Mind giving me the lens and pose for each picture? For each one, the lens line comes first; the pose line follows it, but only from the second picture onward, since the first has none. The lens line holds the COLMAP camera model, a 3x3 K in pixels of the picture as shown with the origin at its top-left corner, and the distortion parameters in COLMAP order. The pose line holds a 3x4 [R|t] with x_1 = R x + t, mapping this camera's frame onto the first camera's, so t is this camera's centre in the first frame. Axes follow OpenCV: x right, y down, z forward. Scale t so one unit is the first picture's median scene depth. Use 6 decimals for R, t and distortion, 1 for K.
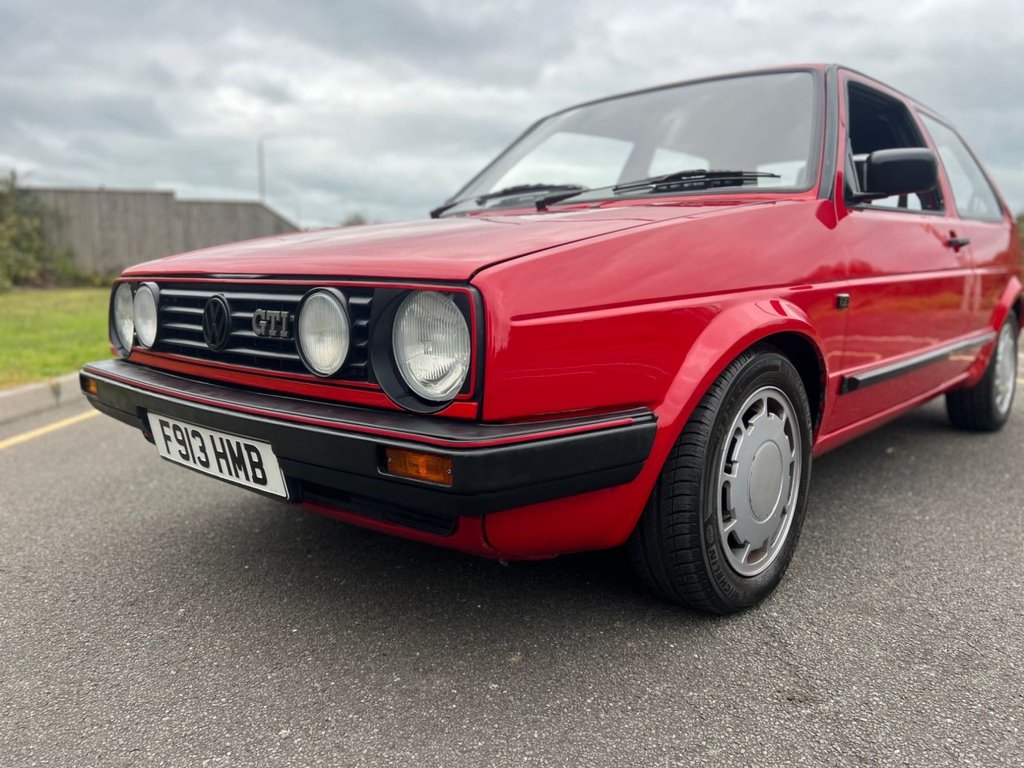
lens RADIAL K [[768.0, 0, 515.2], [0, 768.0, 384.1], [0, 0, 1]] dist [0.029878, -0.004574]
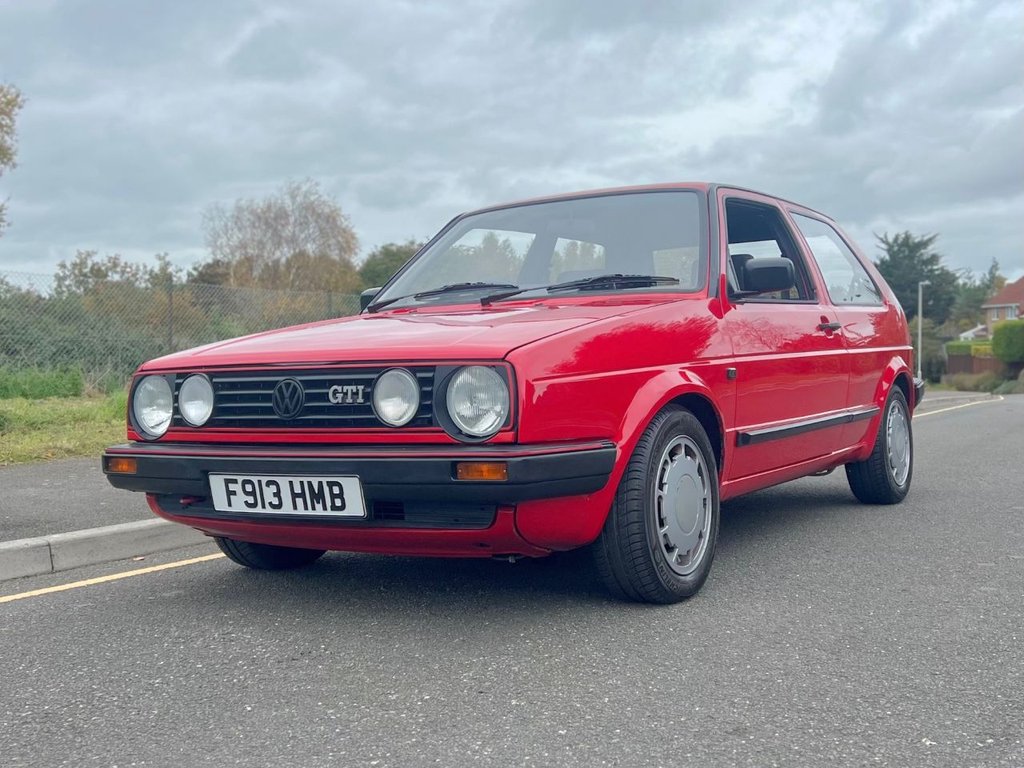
lens RADIAL K [[1203.9, 0, 534.1], [0, 1203.9, 353.1], [0, 0, 1]] dist [0.094208, -0.044668]
pose [[0.979647, -0.023866, 0.199303, -0.391505], [0.055389, 0.986498, -0.154125, 0.194614], [-0.192933, 0.162027, 0.967742, -1.157288]]
